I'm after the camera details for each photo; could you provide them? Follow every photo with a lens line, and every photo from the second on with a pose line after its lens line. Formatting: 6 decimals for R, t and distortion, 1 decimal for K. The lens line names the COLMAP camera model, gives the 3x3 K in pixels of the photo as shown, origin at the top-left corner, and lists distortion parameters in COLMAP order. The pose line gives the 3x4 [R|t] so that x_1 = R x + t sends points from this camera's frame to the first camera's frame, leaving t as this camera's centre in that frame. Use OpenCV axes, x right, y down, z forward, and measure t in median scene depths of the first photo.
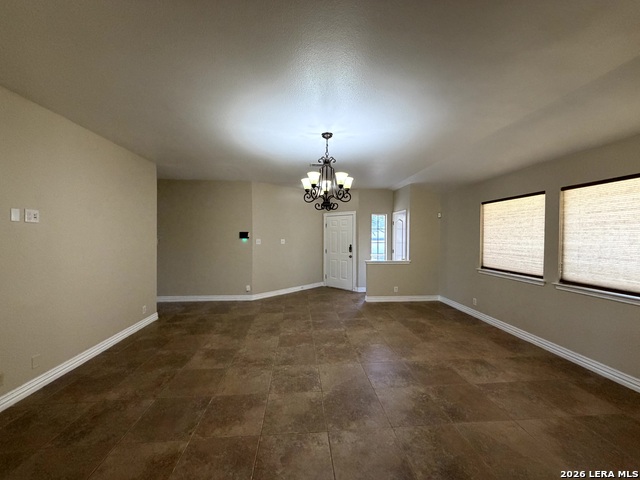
lens RADIAL K [[254.6, 0, 318.7], [0, 254.6, 240.5], [0, 0, 1]] dist [-0.000335, 0.000177]
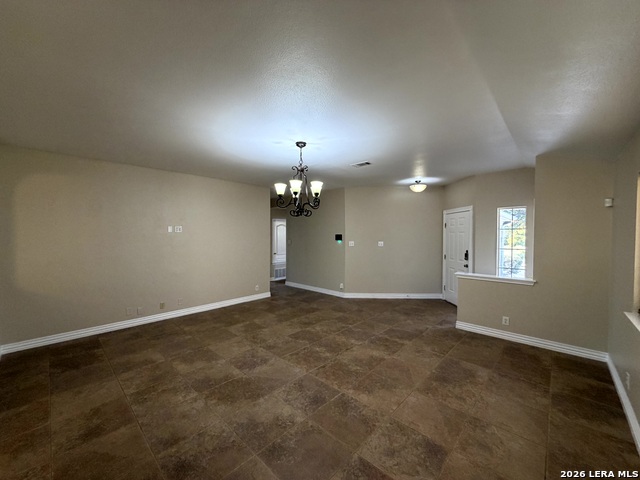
lens RADIAL K [[254.6, 0, 318.7], [0, 254.6, 240.5], [0, 0, 1]] dist [-0.000335, 0.000177]
pose [[0.670426, 0.015384, -0.741817, 0.767795], [-0.012795, 0.999876, 0.009172, -0.027701], [0.741866, 0.003342, 0.670540, 0.321802]]
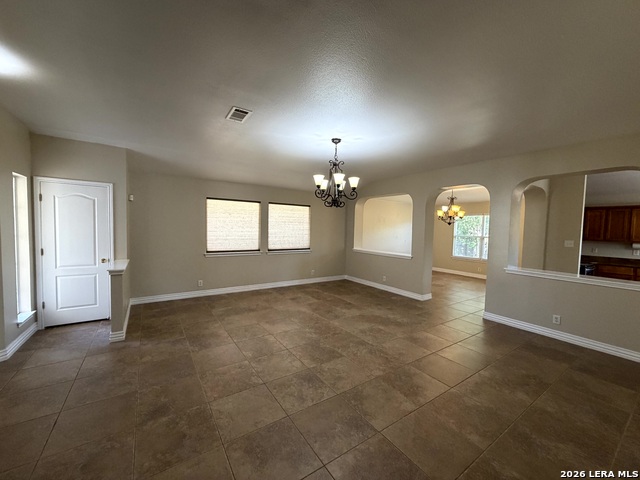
lens RADIAL K [[254.6, 0, 318.7], [0, 254.6, 240.5], [0, 0, 1]] dist [-0.000335, 0.000177]
pose [[-0.488562, -0.058155, 0.870589, -0.836969], [-0.009093, 0.998061, 0.061568, -0.035240], [-0.872482, 0.022164, -0.488144, 1.457301]]
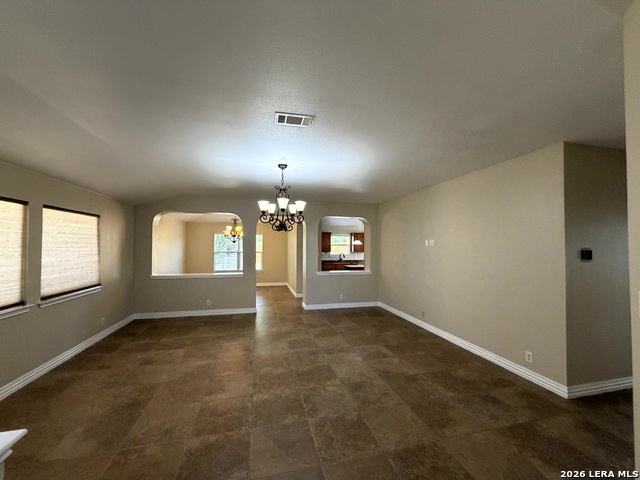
lens RADIAL K [[254.6, 0, 318.7], [0, 254.6, 240.5], [0, 0, 1]] dist [-0.000335, 0.000177]
pose [[-0.987244, -0.010685, -0.158855, 0.046859], [-0.010315, 0.999942, -0.003157, -0.068079], [0.158879, -0.001478, -0.987297, 1.933429]]
